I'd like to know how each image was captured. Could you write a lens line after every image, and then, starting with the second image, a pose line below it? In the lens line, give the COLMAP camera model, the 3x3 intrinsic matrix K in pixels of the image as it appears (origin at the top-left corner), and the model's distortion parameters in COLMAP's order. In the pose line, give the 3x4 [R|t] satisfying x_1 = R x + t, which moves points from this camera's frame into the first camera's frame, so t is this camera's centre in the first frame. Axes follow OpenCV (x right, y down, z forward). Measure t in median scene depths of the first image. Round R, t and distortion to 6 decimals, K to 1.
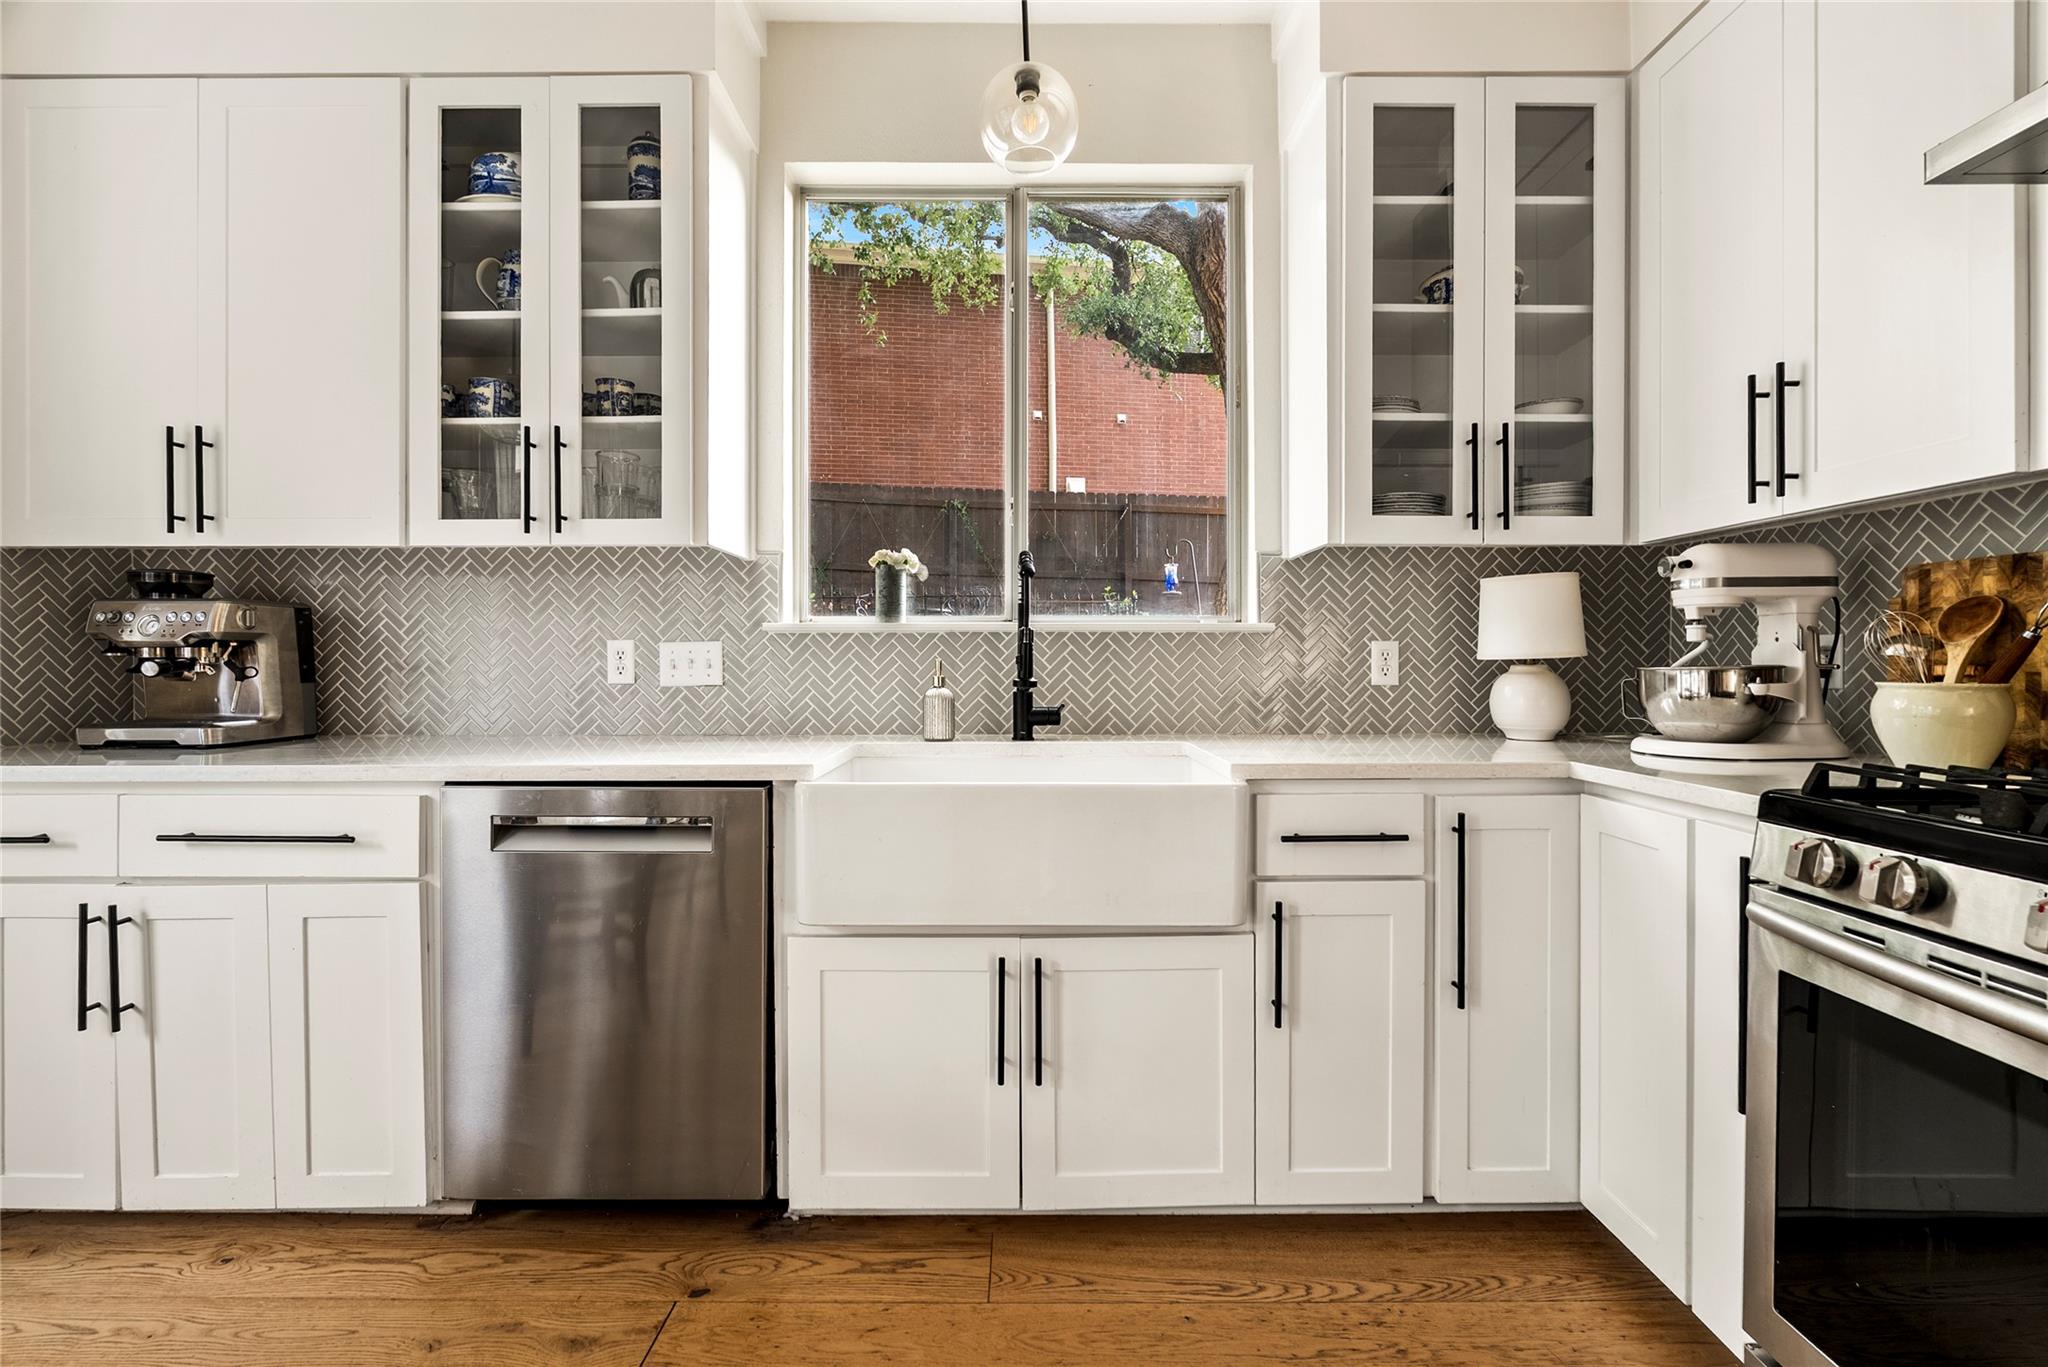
lens RADIAL K [[899.8, 0, 1020.7], [0, 899.8, 667.4], [0, 0, 1]] dist [-0.003761, 0.000234]
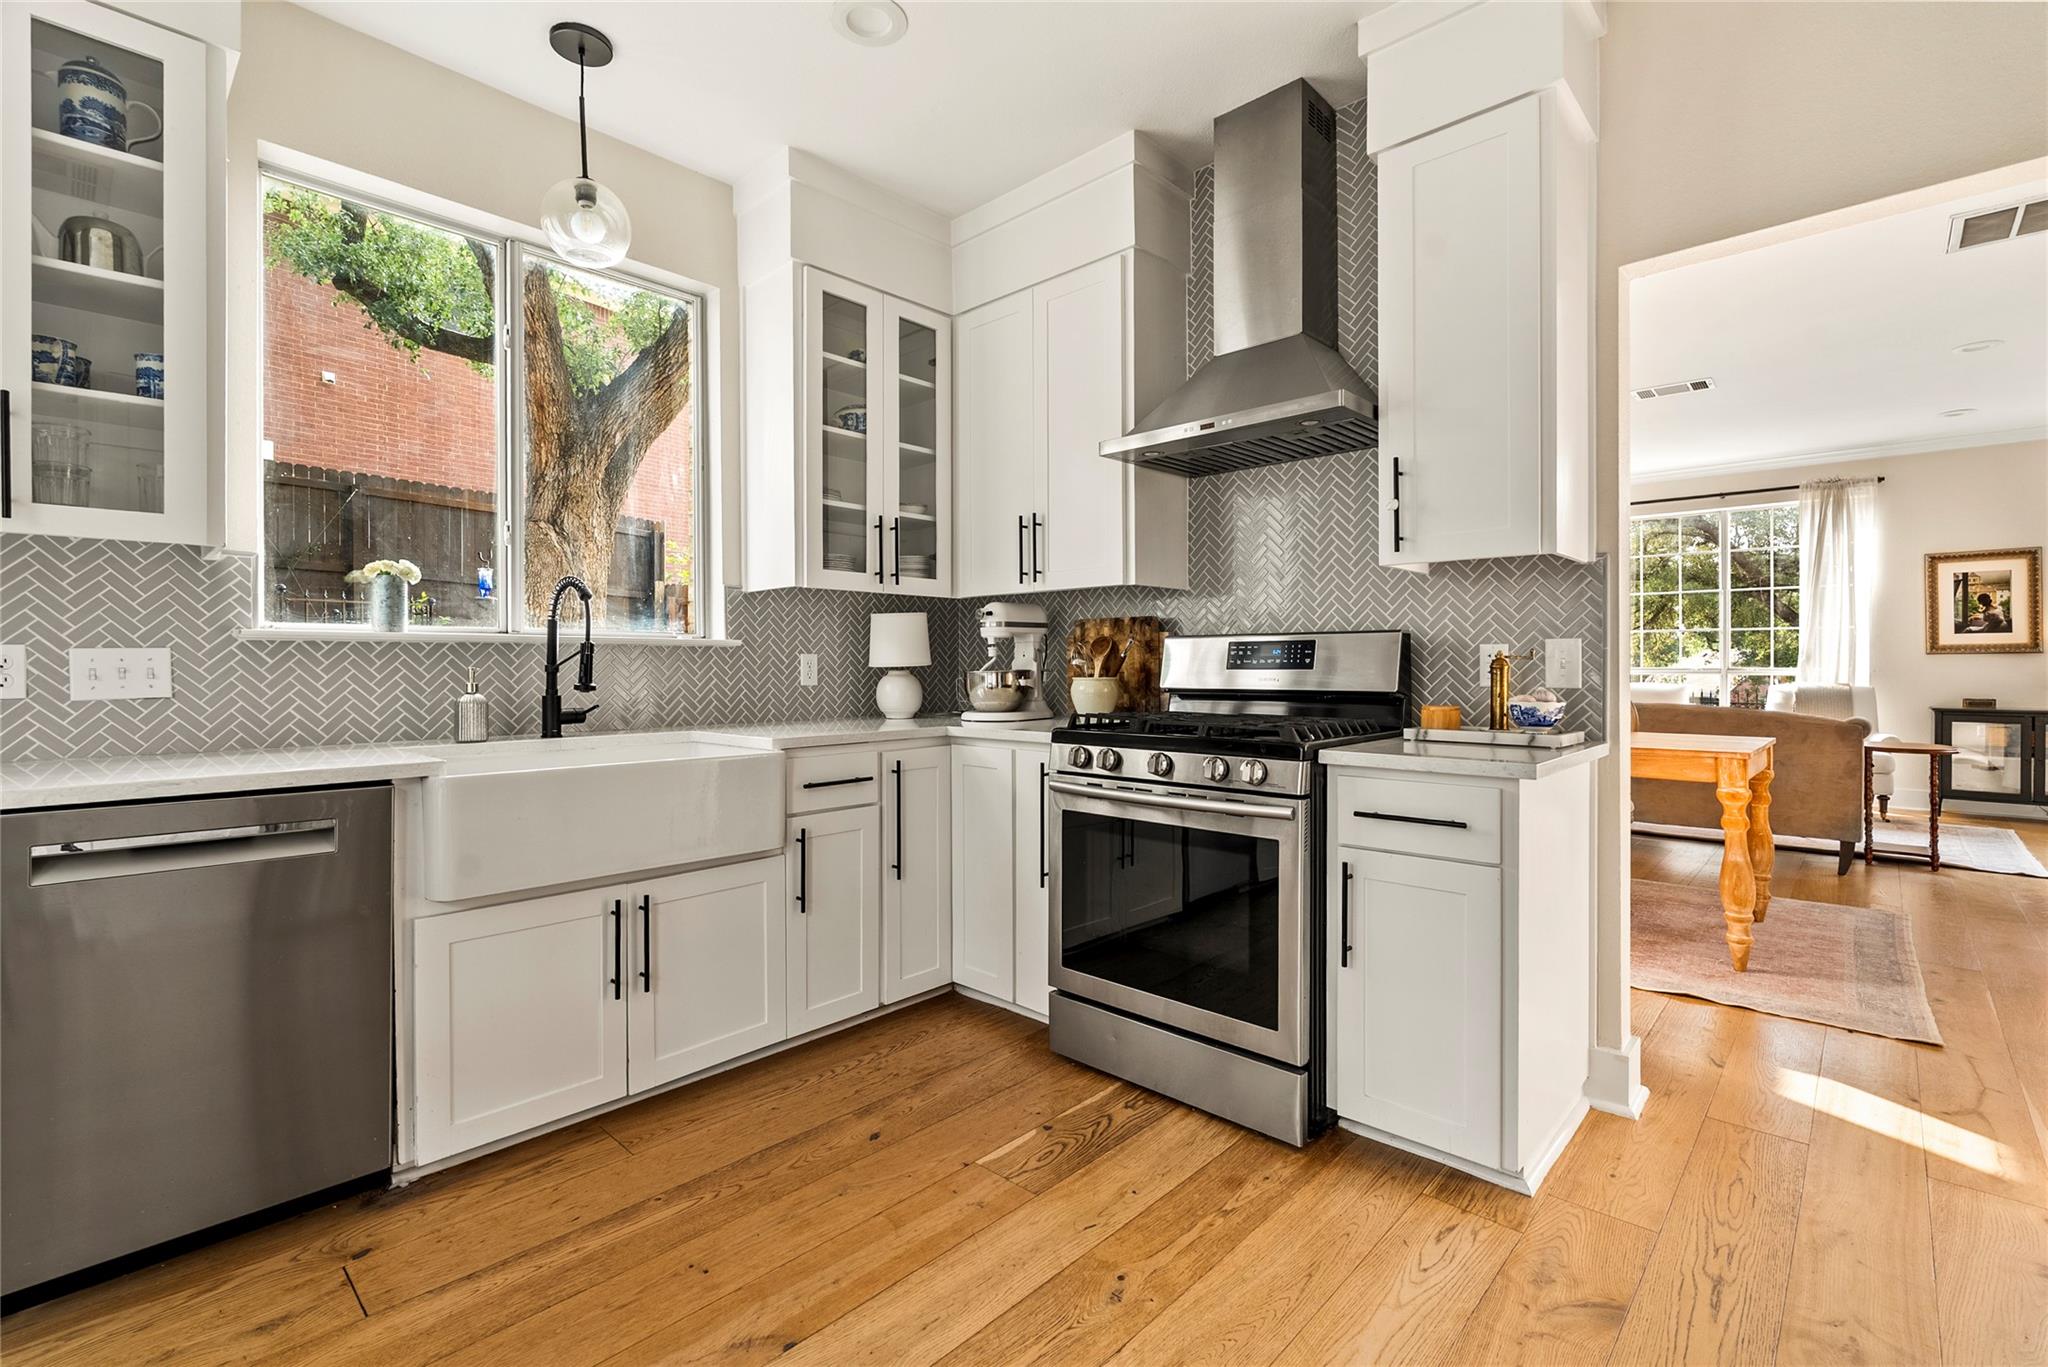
lens RADIAL K [[899.8, 0, 1001.1], [0, 899.8, 677.6], [0, 0, 1]] dist [-0.003761, 0.000234]
pose [[0.704815, -0.009793, 0.709323, -0.510490], [0.008282, 0.999950, 0.005576, 0.002762], [-0.709343, 0.001945, 0.704861, -0.274491]]
